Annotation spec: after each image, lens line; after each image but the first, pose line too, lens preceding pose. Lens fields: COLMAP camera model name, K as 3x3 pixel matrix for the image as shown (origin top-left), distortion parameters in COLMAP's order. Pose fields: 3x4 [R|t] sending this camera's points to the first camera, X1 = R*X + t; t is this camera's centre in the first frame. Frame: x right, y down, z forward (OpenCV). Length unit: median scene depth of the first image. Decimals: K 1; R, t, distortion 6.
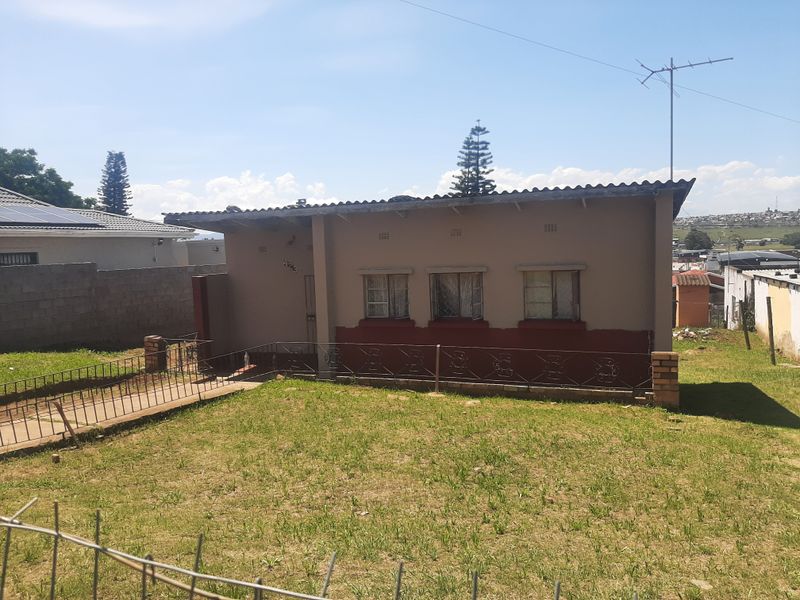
lens RADIAL K [[632.3, 0, 400.0], [0, 632.3, 300.0], [0, 0, 1]] dist [0.054765, -0.106688]
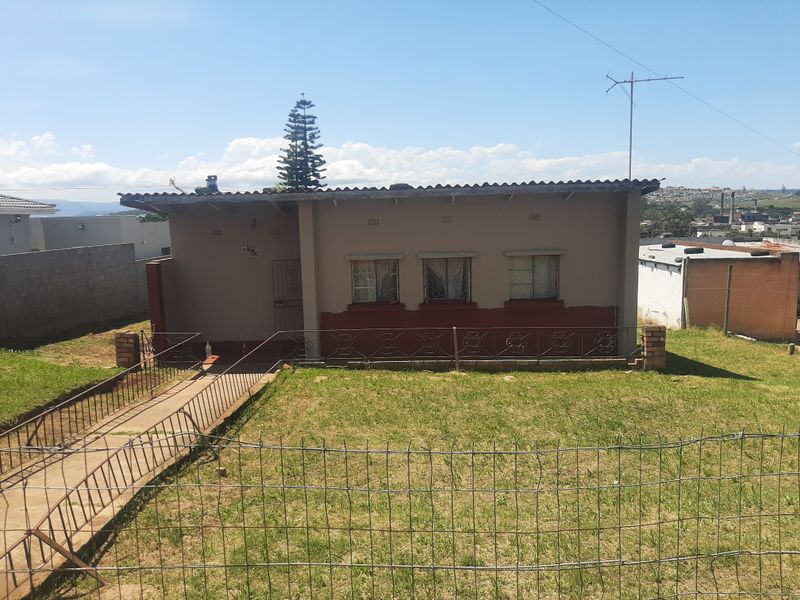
lens RADIAL K [[632.3, 0, 400.0], [0, 632.3, 300.0], [0, 0, 1]] dist [0.054765, -0.106688]
pose [[0.944877, -0.033495, 0.325708, -0.314696], [0.019404, 0.998734, 0.046419, -0.021773], [-0.326851, -0.037540, 0.944330, 0.019378]]
